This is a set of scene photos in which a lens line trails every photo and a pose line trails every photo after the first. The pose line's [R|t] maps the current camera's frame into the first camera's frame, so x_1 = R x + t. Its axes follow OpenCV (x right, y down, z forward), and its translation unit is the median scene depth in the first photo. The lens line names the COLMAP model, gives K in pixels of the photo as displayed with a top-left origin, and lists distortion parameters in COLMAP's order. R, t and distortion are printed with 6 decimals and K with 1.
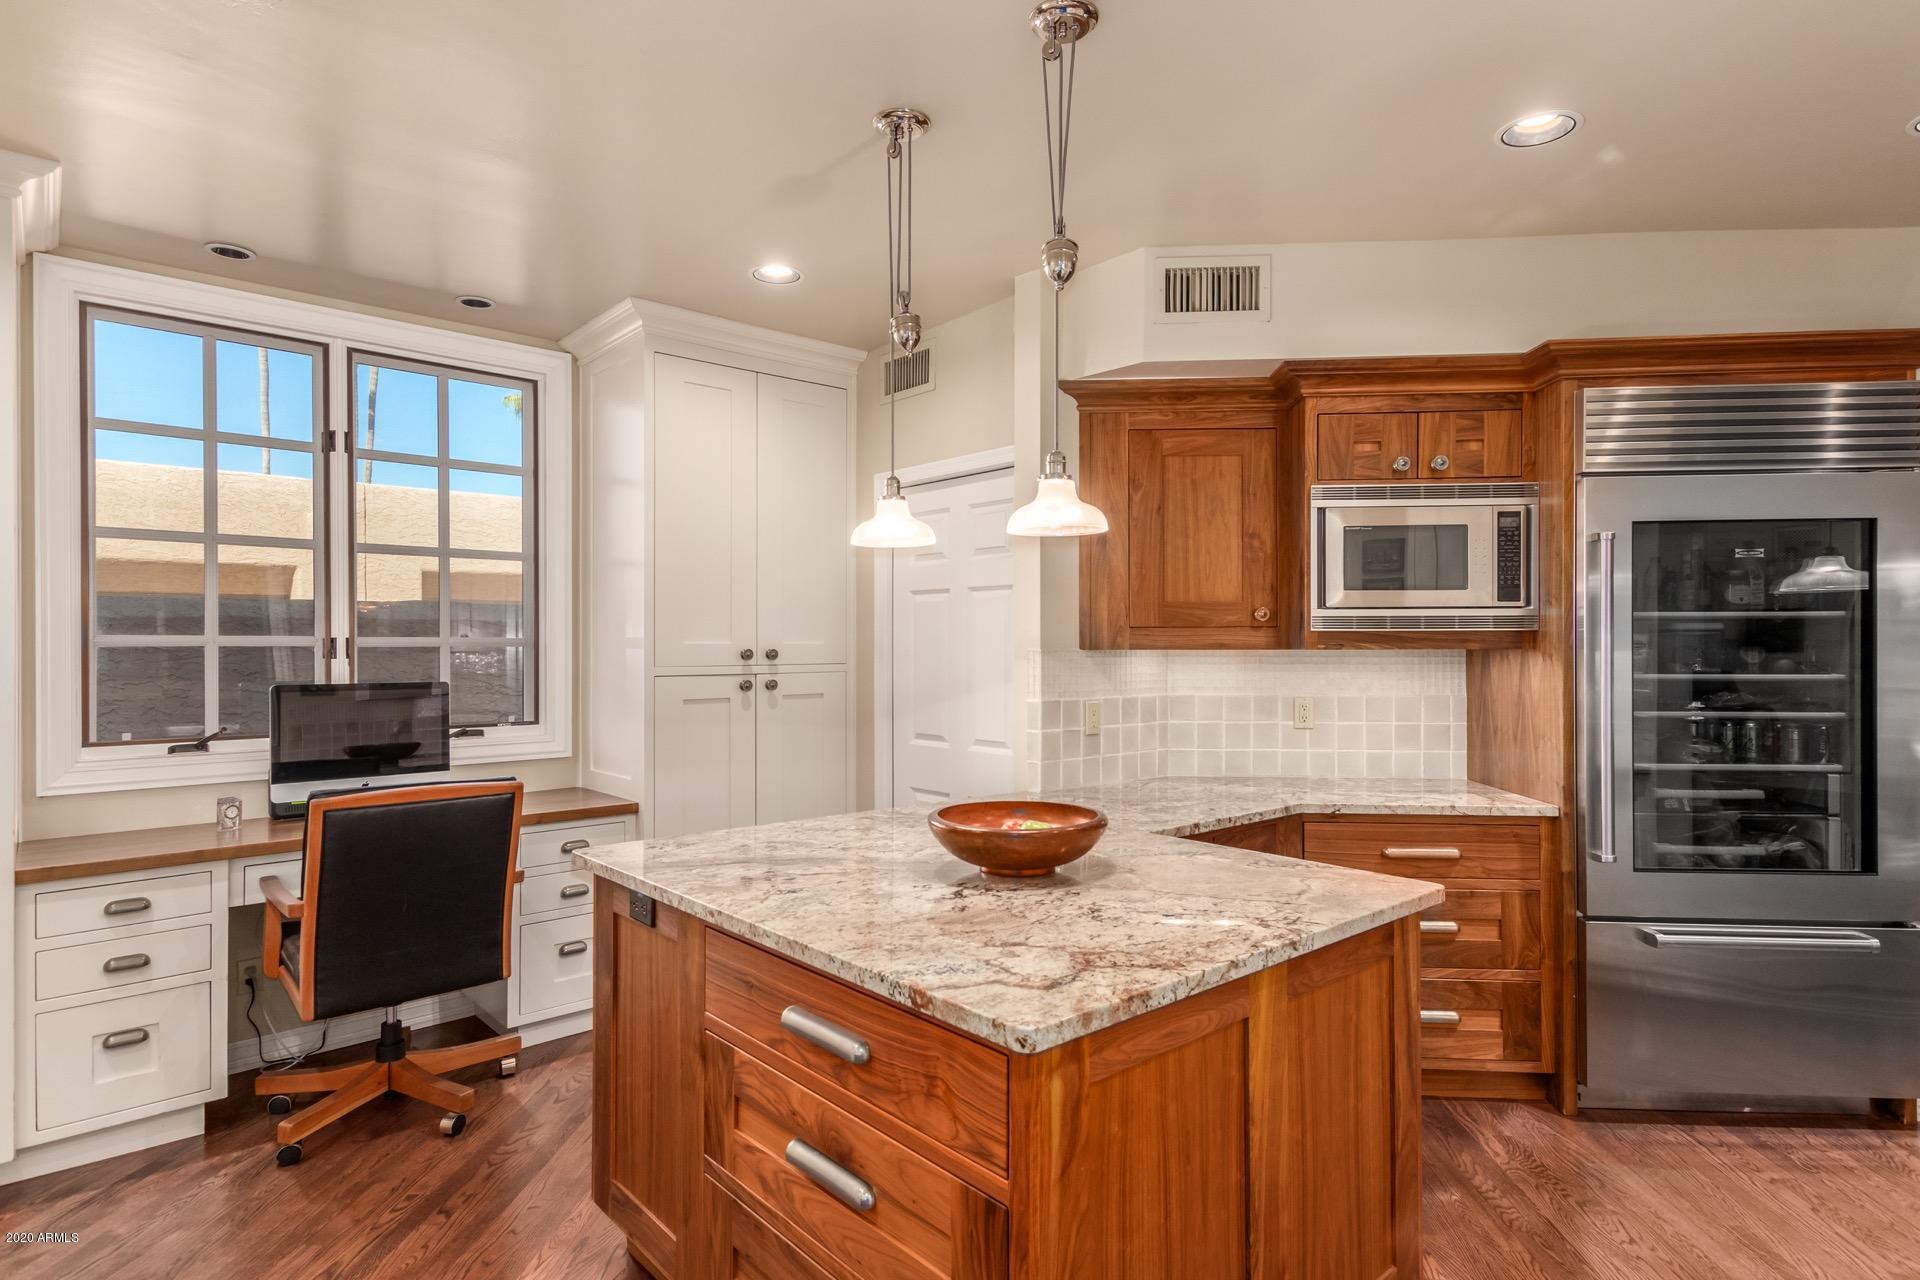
lens RADIAL K [[988.4, 0, 942.6], [0, 988.4, 650.8], [0, 0, 1]] dist [0.018090, -0.001876]
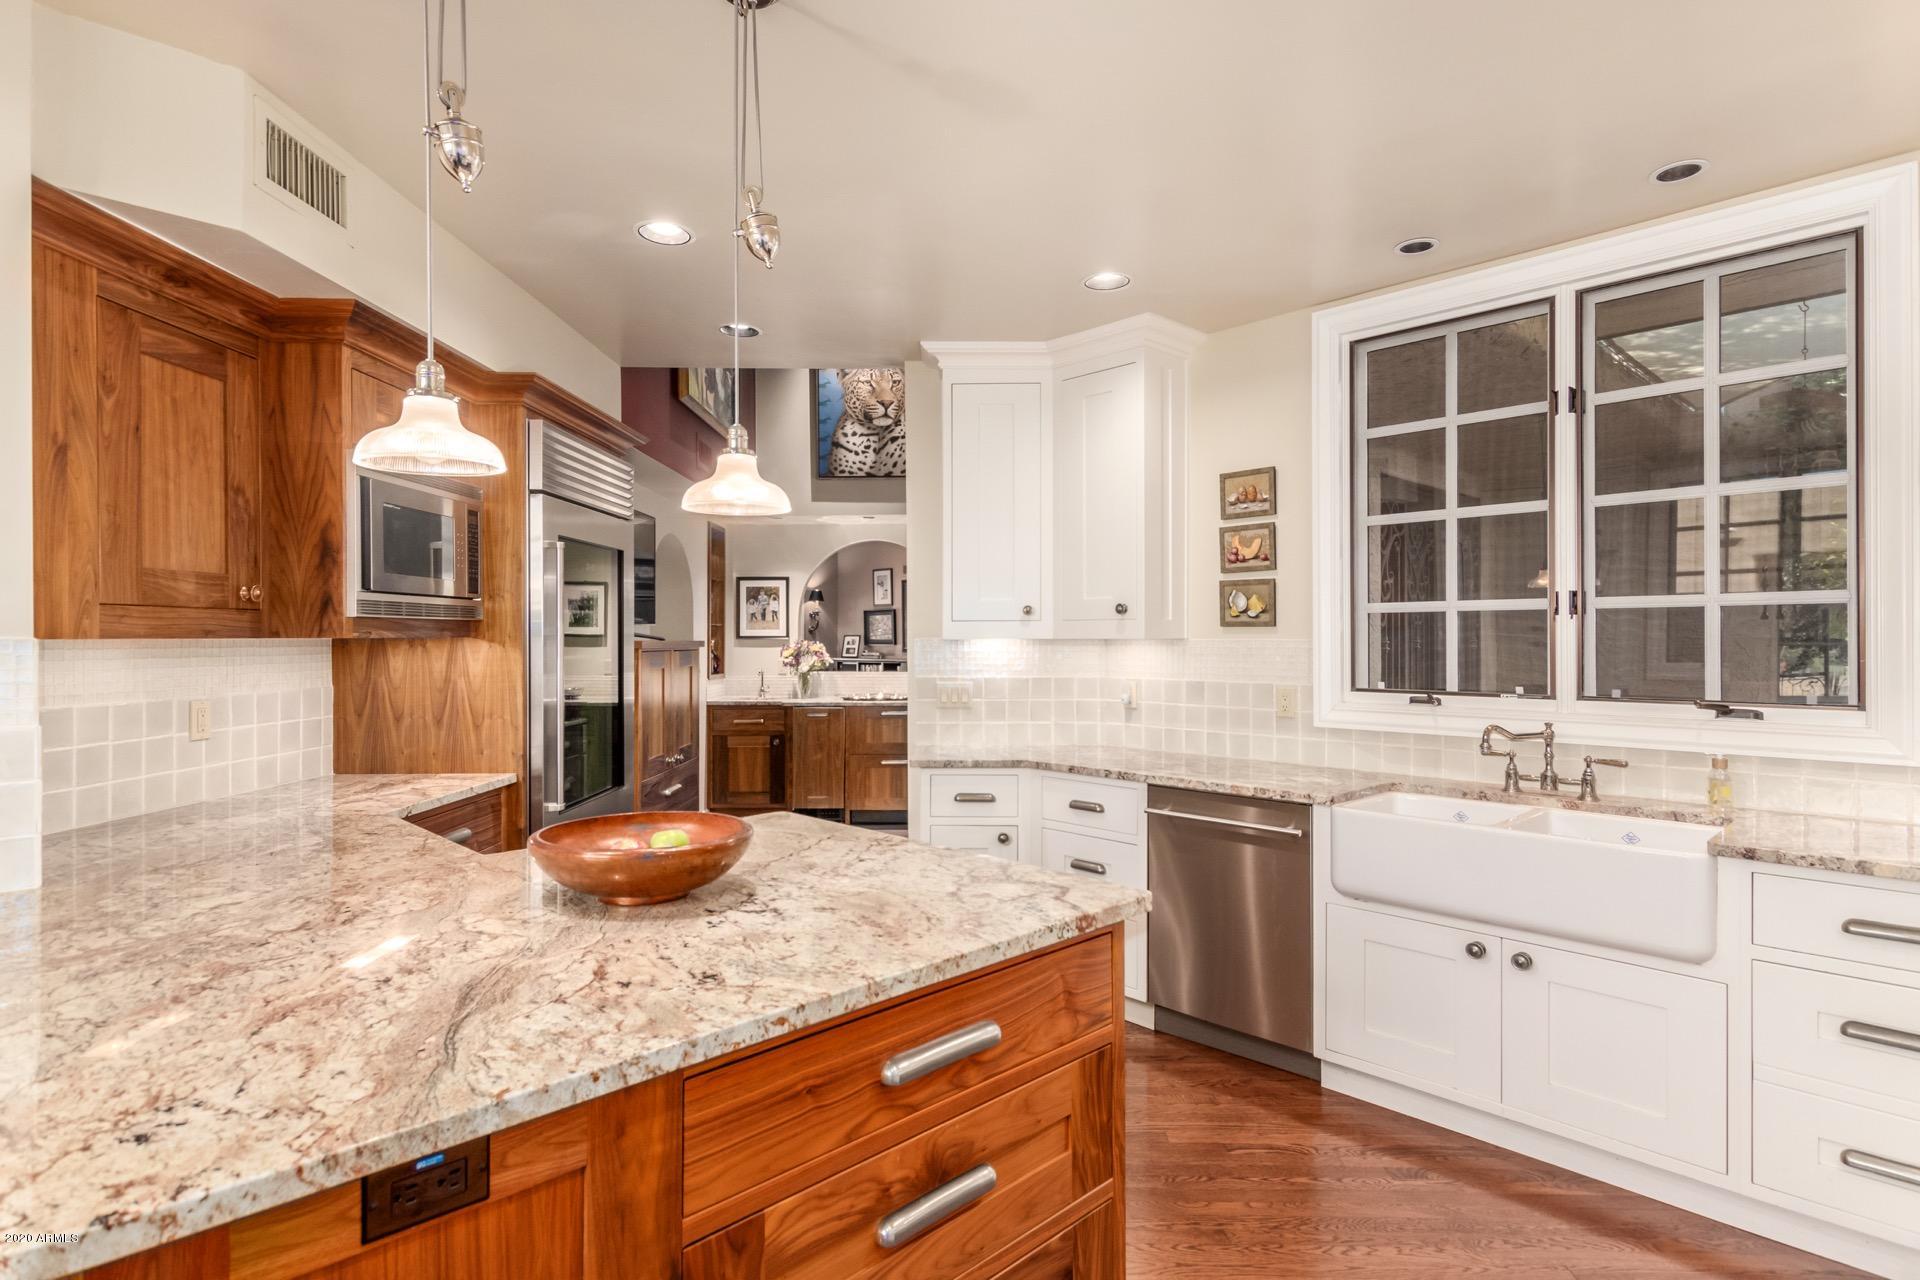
lens RADIAL K [[988.4, 0, 950.8], [0, 988.4, 638.2], [0, 0, 1]] dist [0.018090, -0.001876]
pose [[-0.028123, -0.002032, 0.999602, -0.475341], [0.008346, 0.999963, 0.002268, 0.001476], [-0.999570, 0.008407, -0.028105, 0.467406]]
